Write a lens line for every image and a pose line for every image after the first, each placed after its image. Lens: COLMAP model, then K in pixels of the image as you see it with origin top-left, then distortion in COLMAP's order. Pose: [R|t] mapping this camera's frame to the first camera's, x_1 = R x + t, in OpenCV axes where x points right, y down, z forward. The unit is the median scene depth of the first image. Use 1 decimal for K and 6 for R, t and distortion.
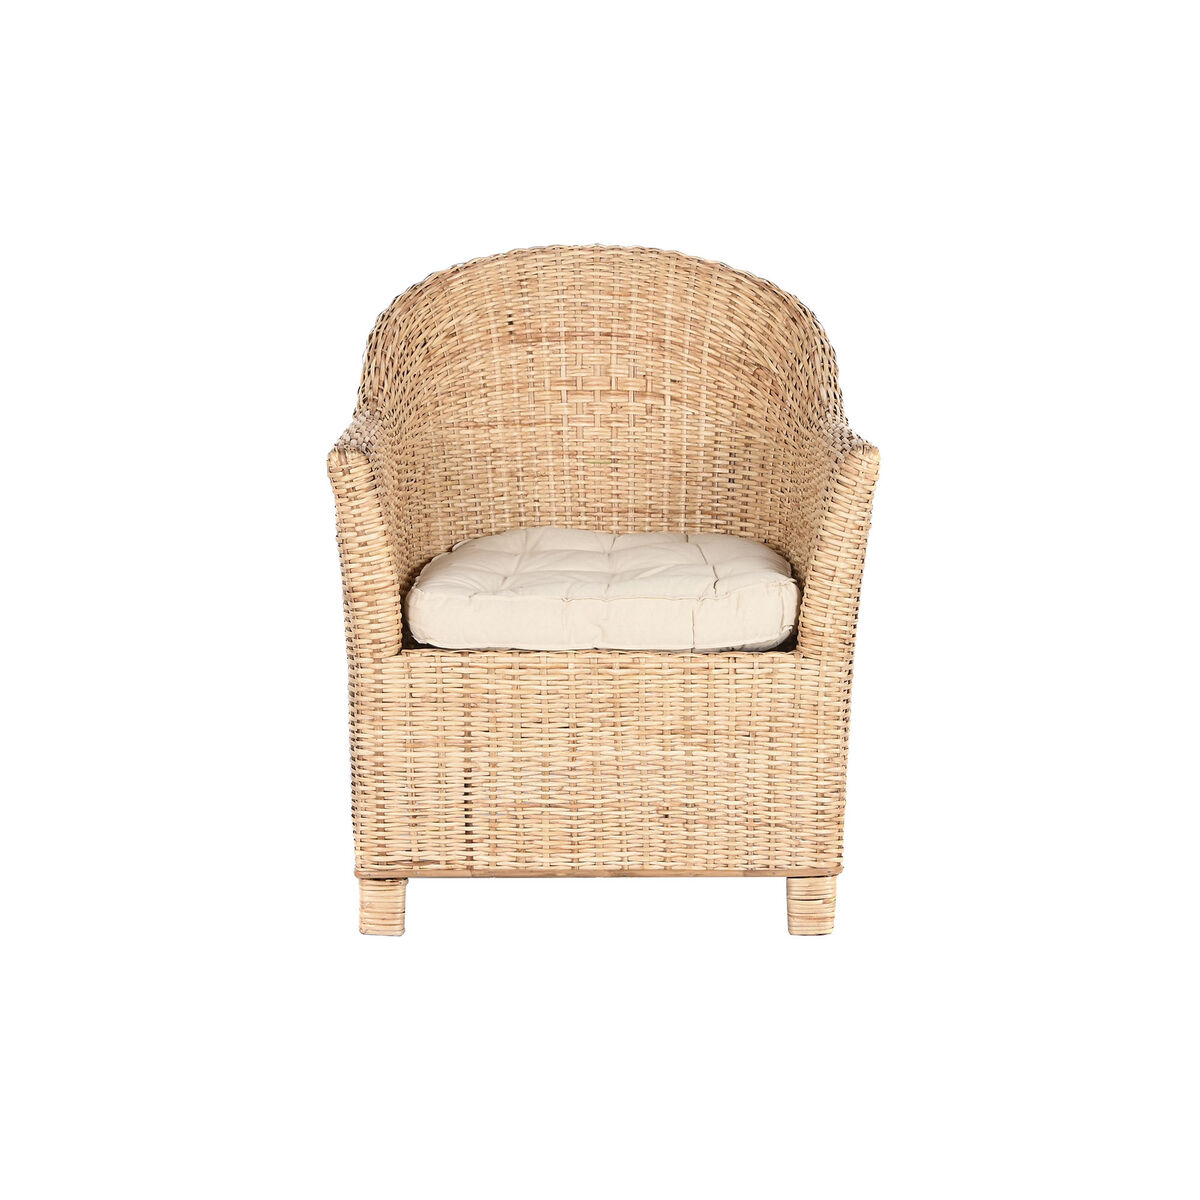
lens RADIAL K [[2458.1, 0, 599.2], [0, 2458.1, 602.2], [0, 0, 1]] dist [0.043570, 0.000000]
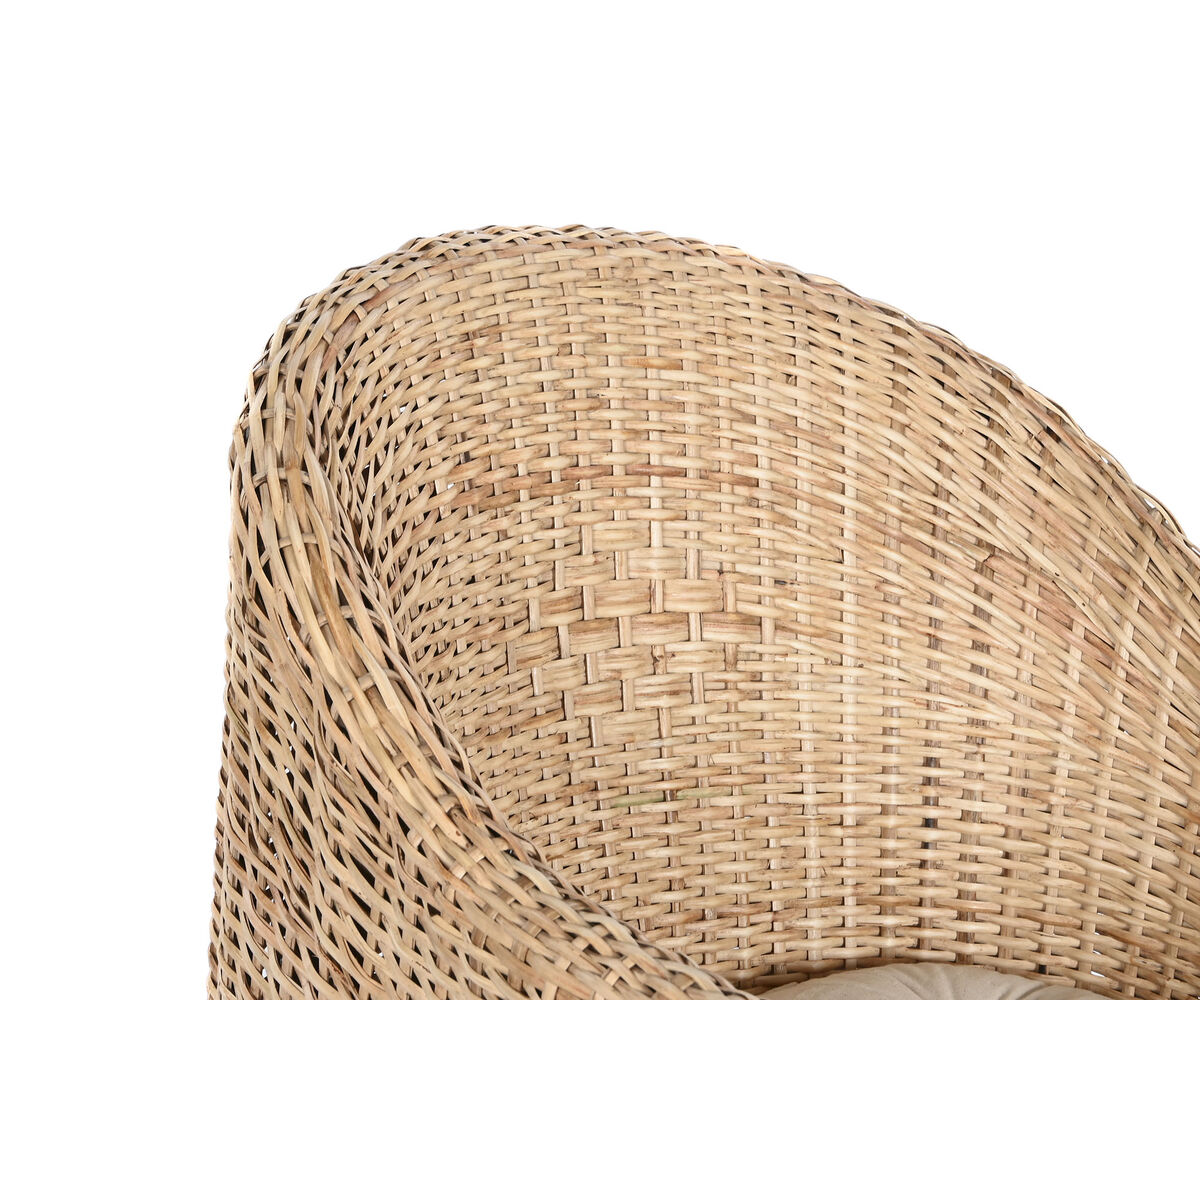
lens RADIAL K [[2769.7, 0, 595.2], [0, 2769.7, 601.7], [0, 0, 1]] dist [0.096328, 0.000000]
pose [[0.736412, -0.082925, 0.671432, -0.336434], [-0.000134, 0.992442, 0.122718, -0.161462], [-0.676534, -0.090461, 0.730834, 0.779853]]
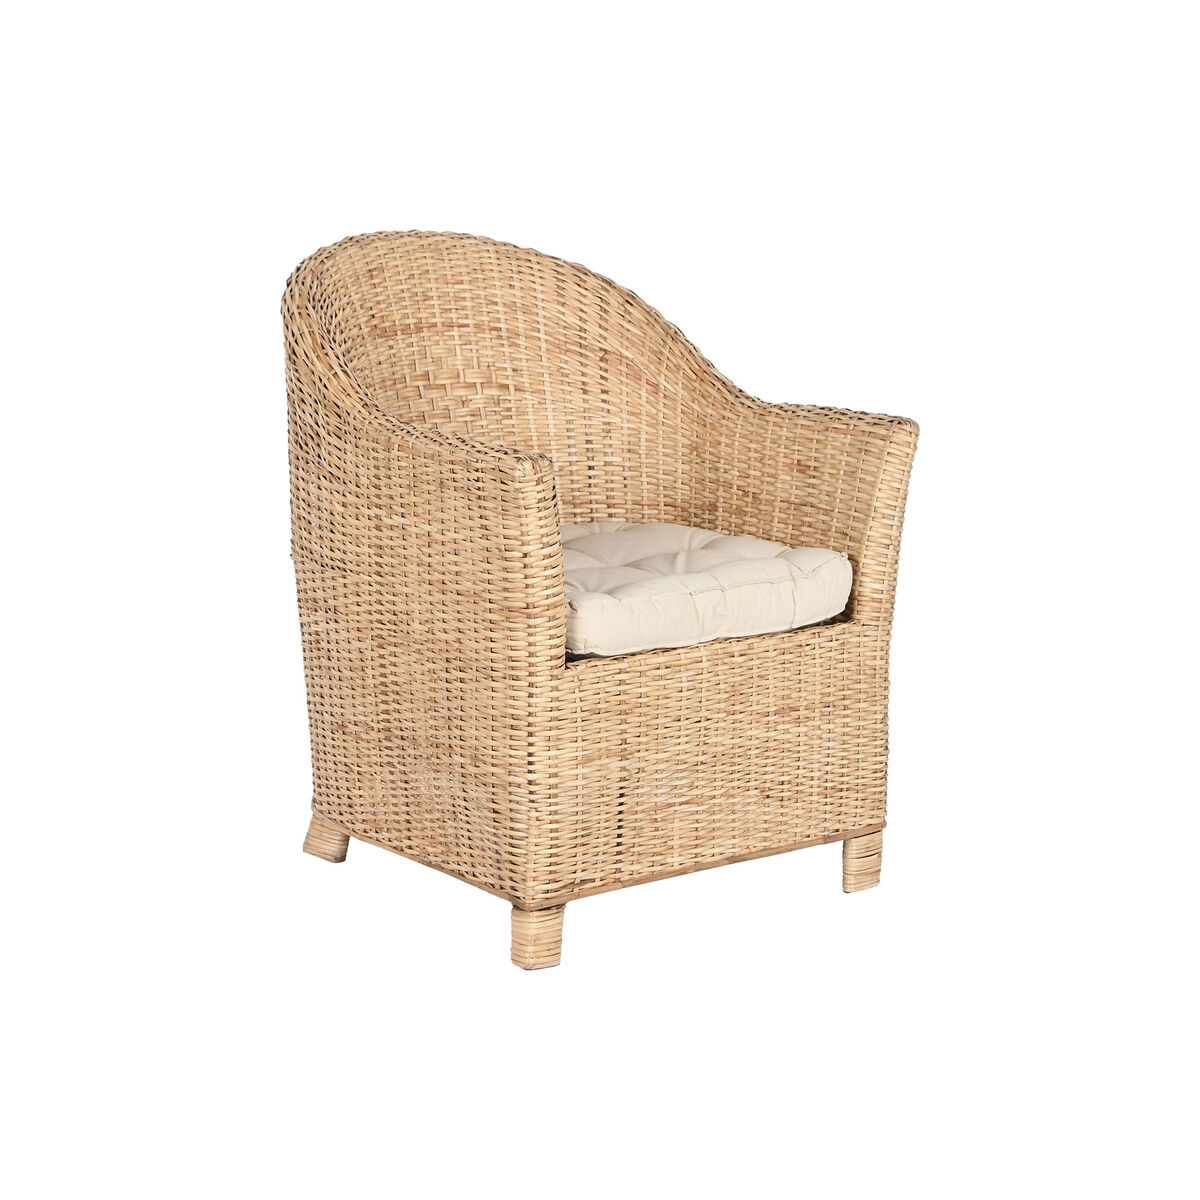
lens RADIAL K [[2816.6, 0, 604.0], [0, 2816.6, 595.1], [0, 0, 1]] dist [0.040612, 0.000000]
pose [[0.748727, -0.101107, 0.655122, -0.769426], [0.099497, 0.994244, 0.039732, -0.048151], [-0.655369, 0.035434, 0.754478, 0.162189]]
